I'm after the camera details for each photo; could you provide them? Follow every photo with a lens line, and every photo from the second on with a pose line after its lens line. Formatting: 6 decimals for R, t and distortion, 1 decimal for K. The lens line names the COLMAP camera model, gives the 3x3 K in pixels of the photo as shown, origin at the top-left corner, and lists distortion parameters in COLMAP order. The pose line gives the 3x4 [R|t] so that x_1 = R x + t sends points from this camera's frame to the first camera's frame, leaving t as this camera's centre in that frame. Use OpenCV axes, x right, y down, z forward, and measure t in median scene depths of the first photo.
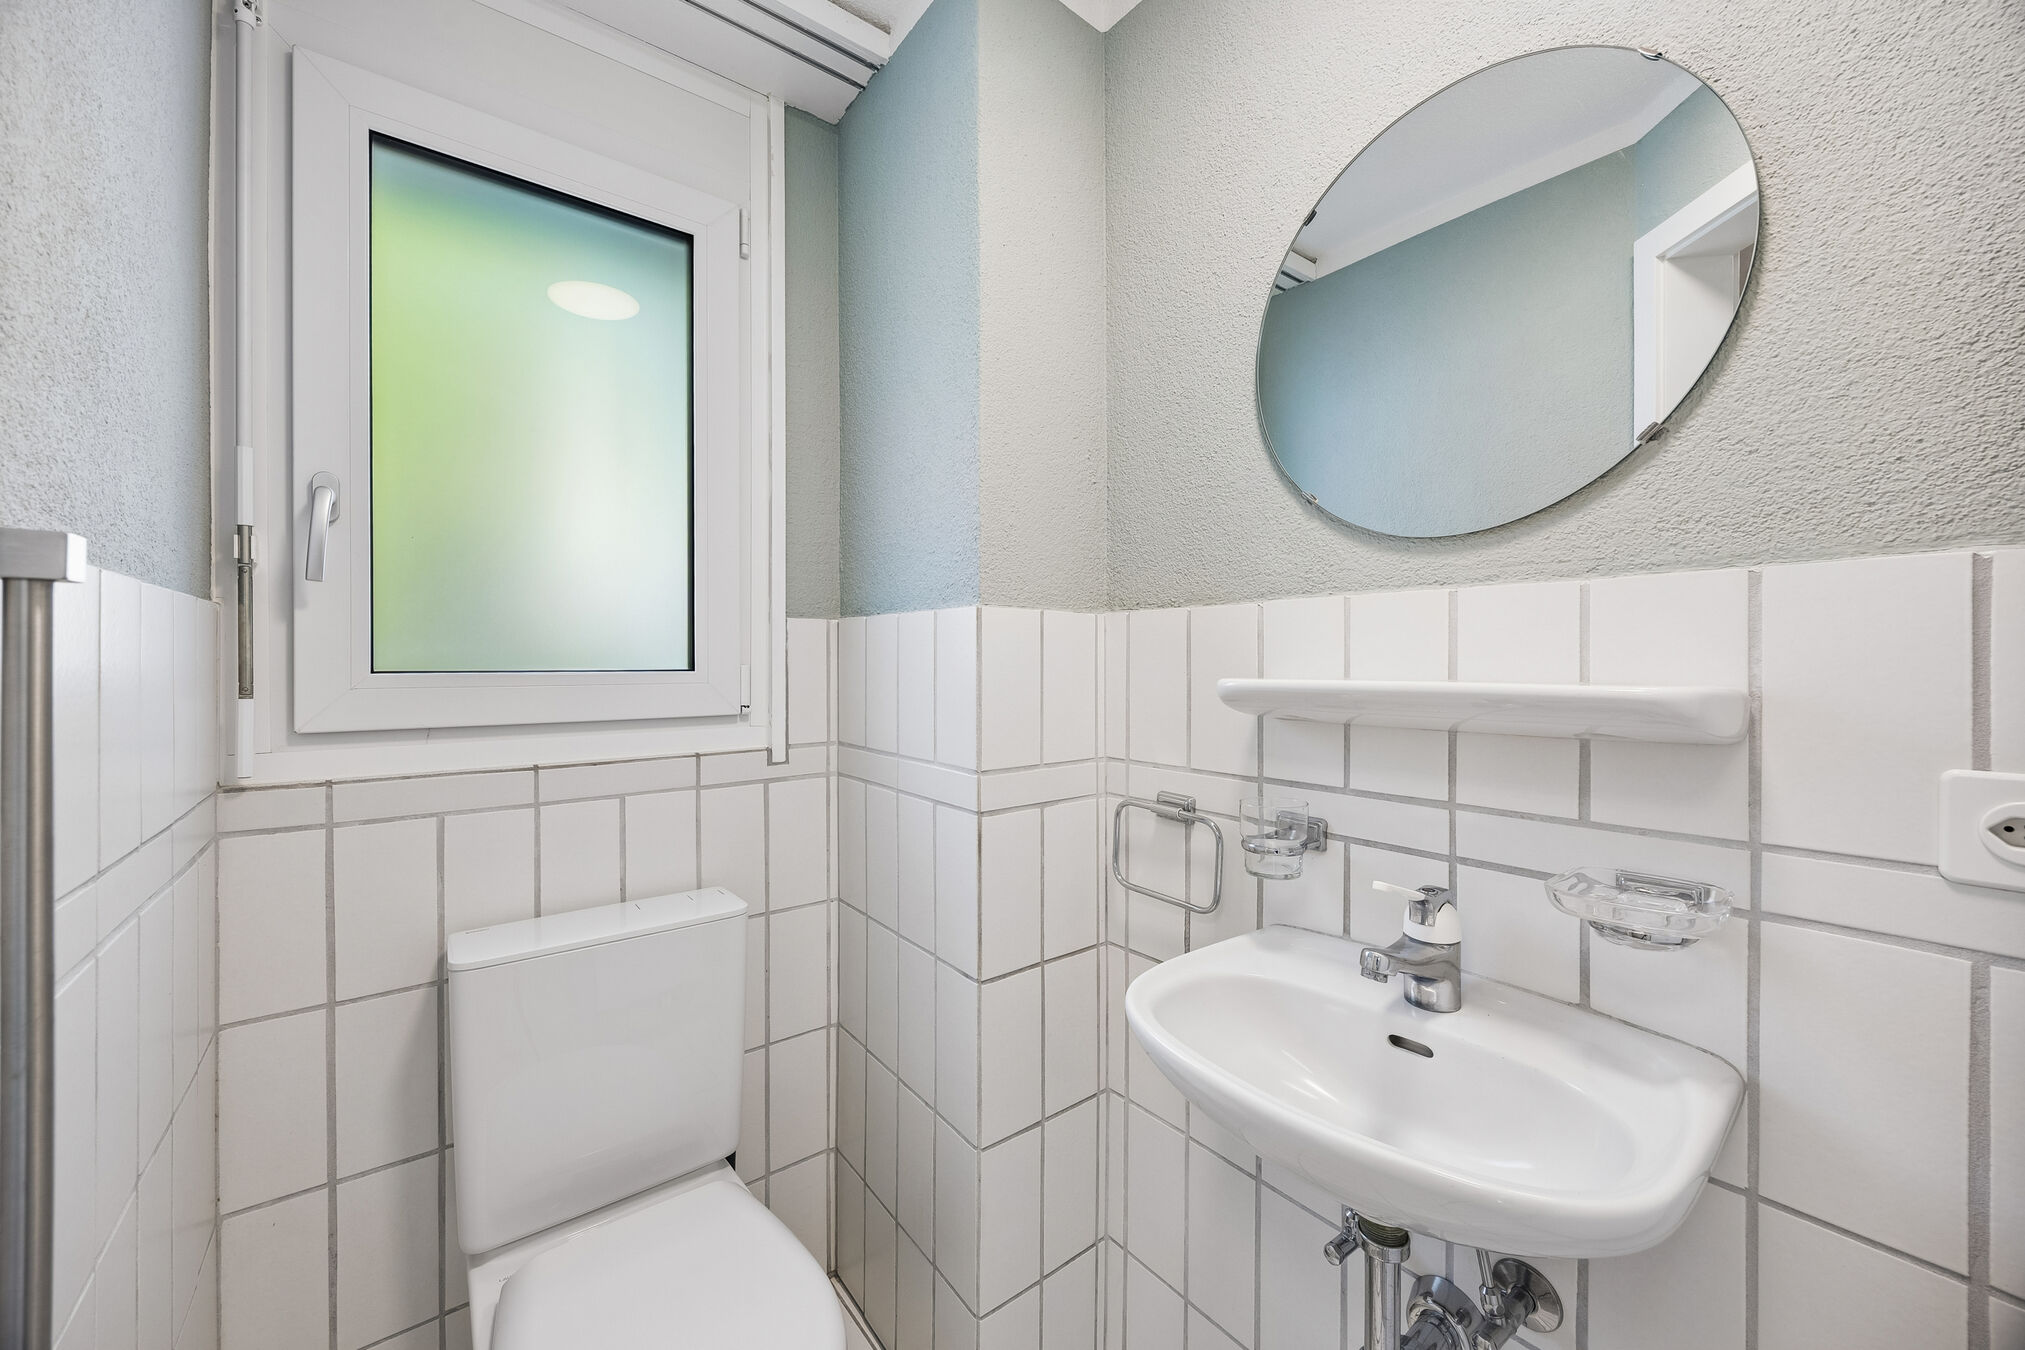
lens RADIAL K [[758.8, 0, 1012.5], [0, 758.8, 675.0], [0, 0, 1]] dist [0.000470, 0.000189]
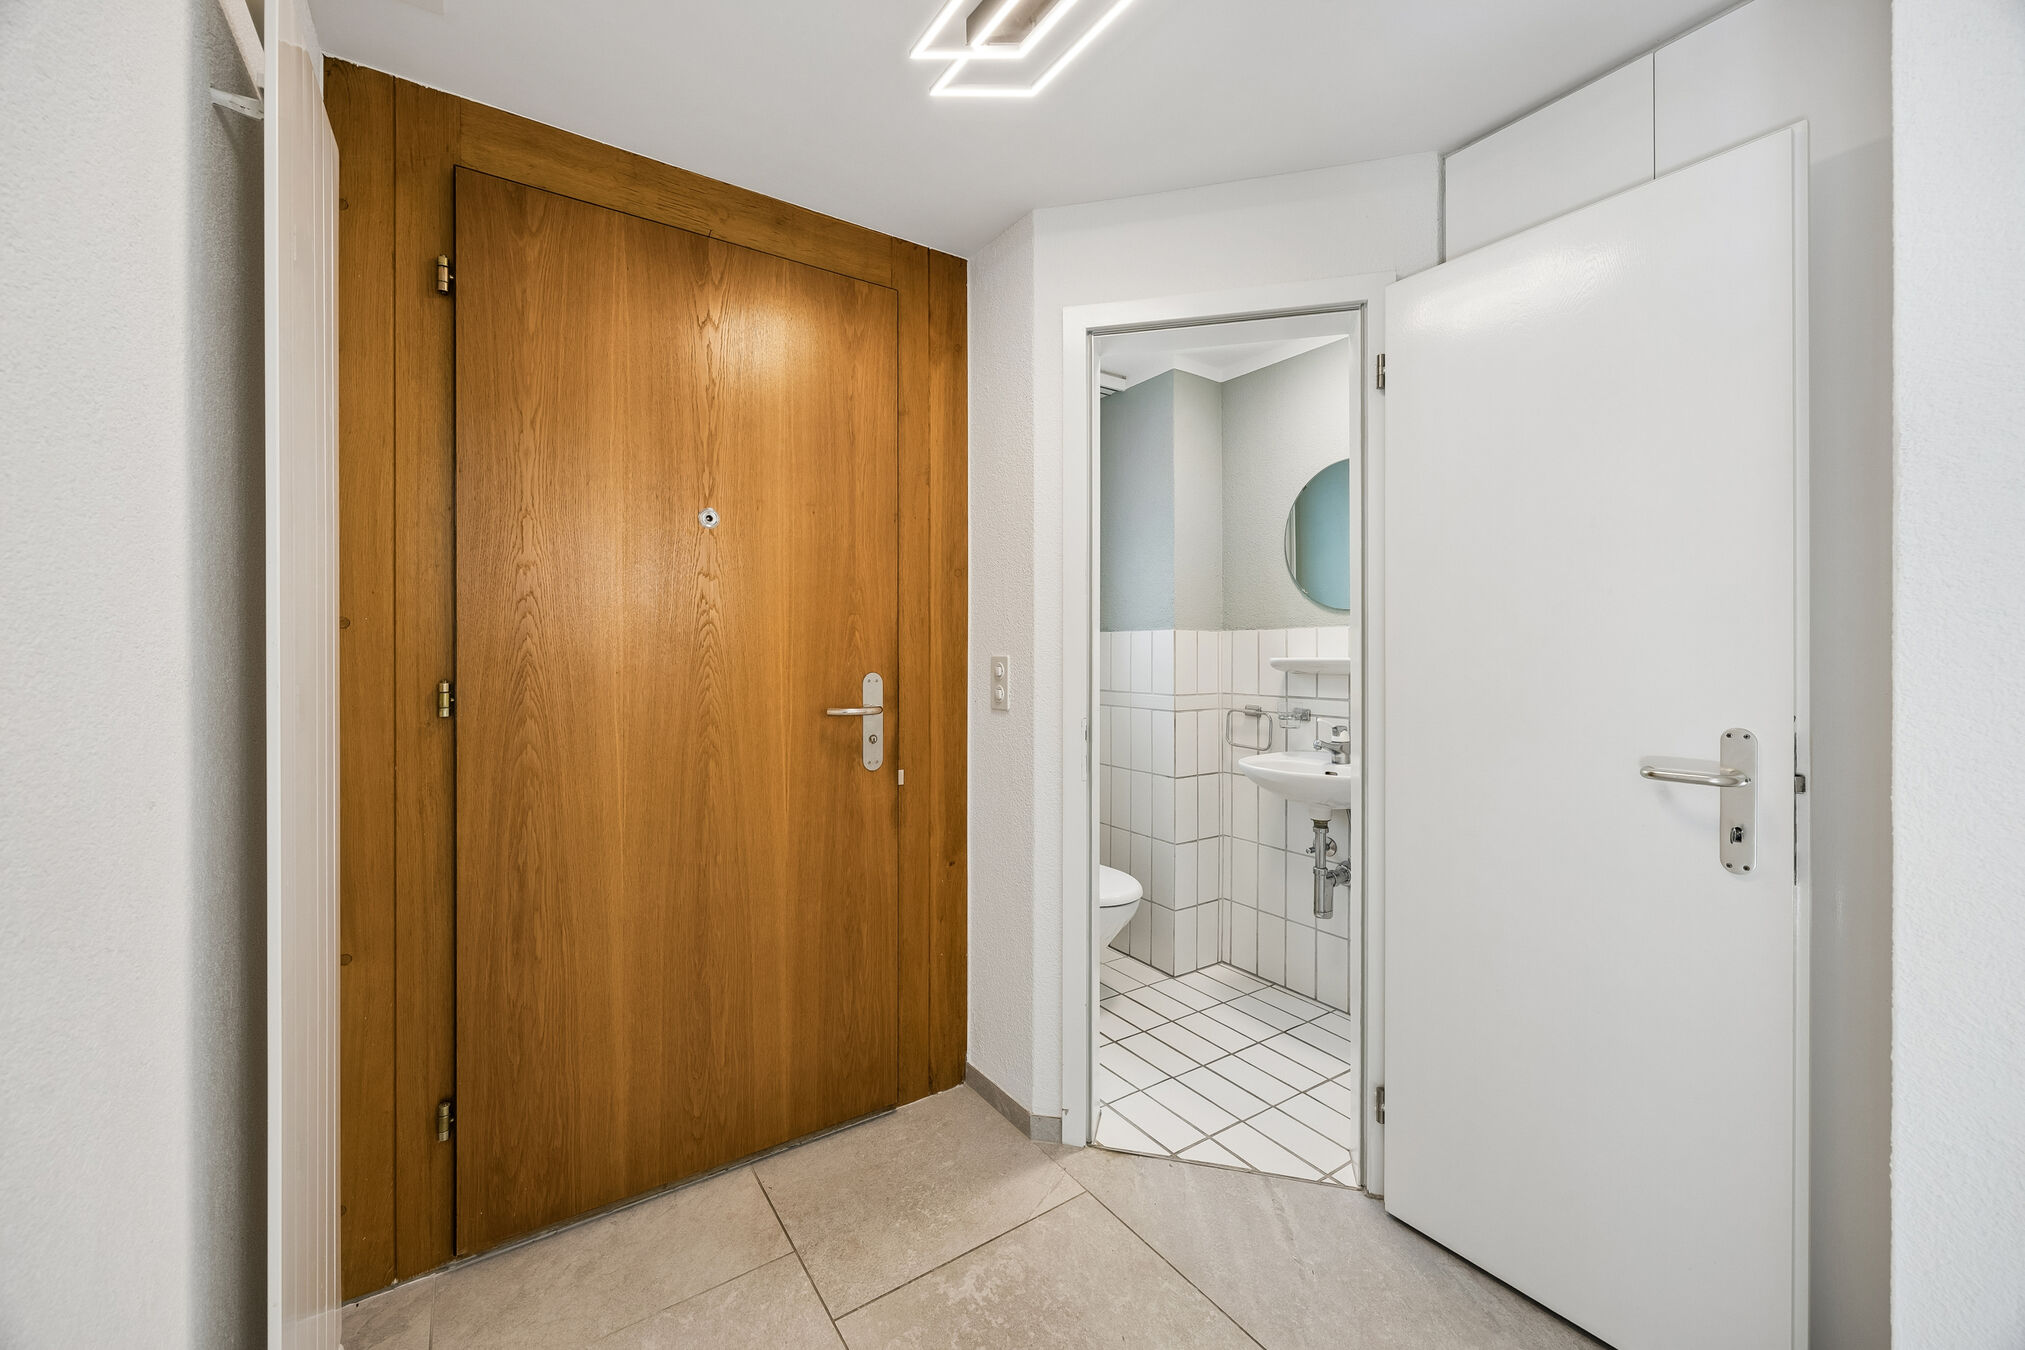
lens RADIAL K [[800.8, 0, 1012.5], [0, 800.8, 675.0], [0, 0, 1]] dist [-0.000250, 0.000018]
pose [[0.998002, -0.001124, -0.063179, -0.408578], [0.001189, 0.999999, 0.000990, 0.055267], [0.063178, -0.001063, 0.998002, -1.679356]]
